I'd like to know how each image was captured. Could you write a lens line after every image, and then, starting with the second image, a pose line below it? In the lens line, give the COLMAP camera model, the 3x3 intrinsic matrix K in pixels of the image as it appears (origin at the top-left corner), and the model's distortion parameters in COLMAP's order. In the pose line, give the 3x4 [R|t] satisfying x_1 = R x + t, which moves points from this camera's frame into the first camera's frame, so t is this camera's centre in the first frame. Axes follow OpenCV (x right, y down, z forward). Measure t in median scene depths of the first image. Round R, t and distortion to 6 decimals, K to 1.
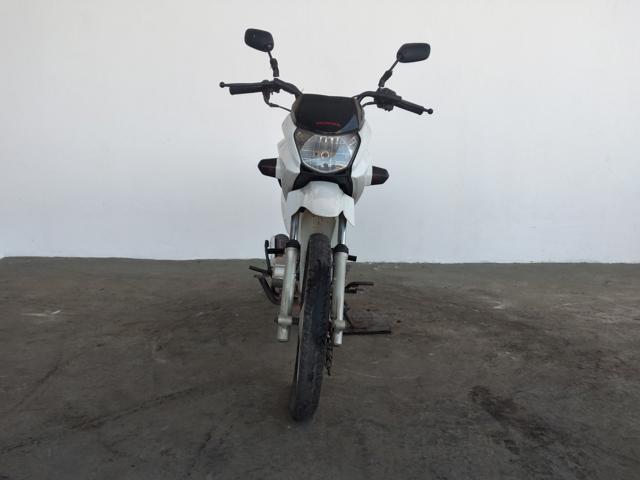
lens RADIAL K [[492.6, 0, 320.0], [0, 492.6, 240.0], [0, 0, 1]] dist [0.003781, -0.036828]
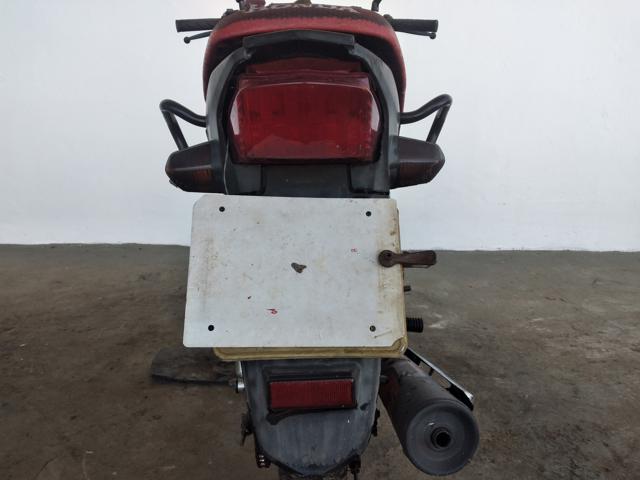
lens RADIAL K [[492.6, 0, 320.0], [0, 492.6, 240.0], [0, 0, 1]] dist [0.003781, -0.036828]
pose [[0.999809, 0.007218, 0.018145, 0.234951], [-0.008473, 0.997506, 0.070068, -0.035781], [-0.017594, -0.070209, 0.997377, 0.413631]]
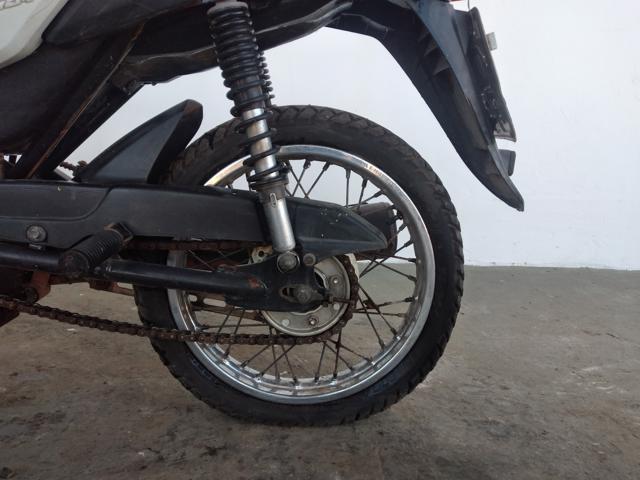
lens RADIAL K [[489.7, 0, 320.0], [0, 489.7, 240.0], [0, 0, 1]] dist [0.009291, 0.000099]
pose [[0.995936, 0.023181, 0.087033, 0.330859], [-0.021531, 0.999571, -0.019856, 0.054163], [-0.087456, 0.017902, 0.996008, 0.820413]]
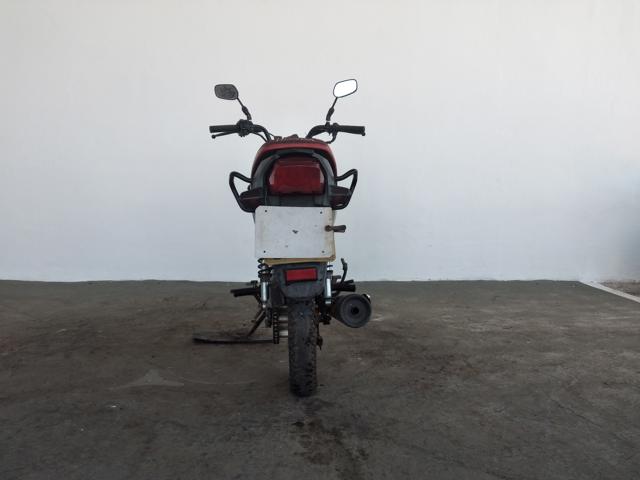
lens RADIAL K [[492.6, 0, 320.0], [0, 492.6, 240.0], [0, 0, 1]] dist [0.003781, -0.036828]
pose [[0.996805, -0.006016, 0.079647, 0.208789], [0.011695, 0.997406, -0.071028, 0.054800], [-0.079013, 0.071733, 0.994289, -0.006674]]
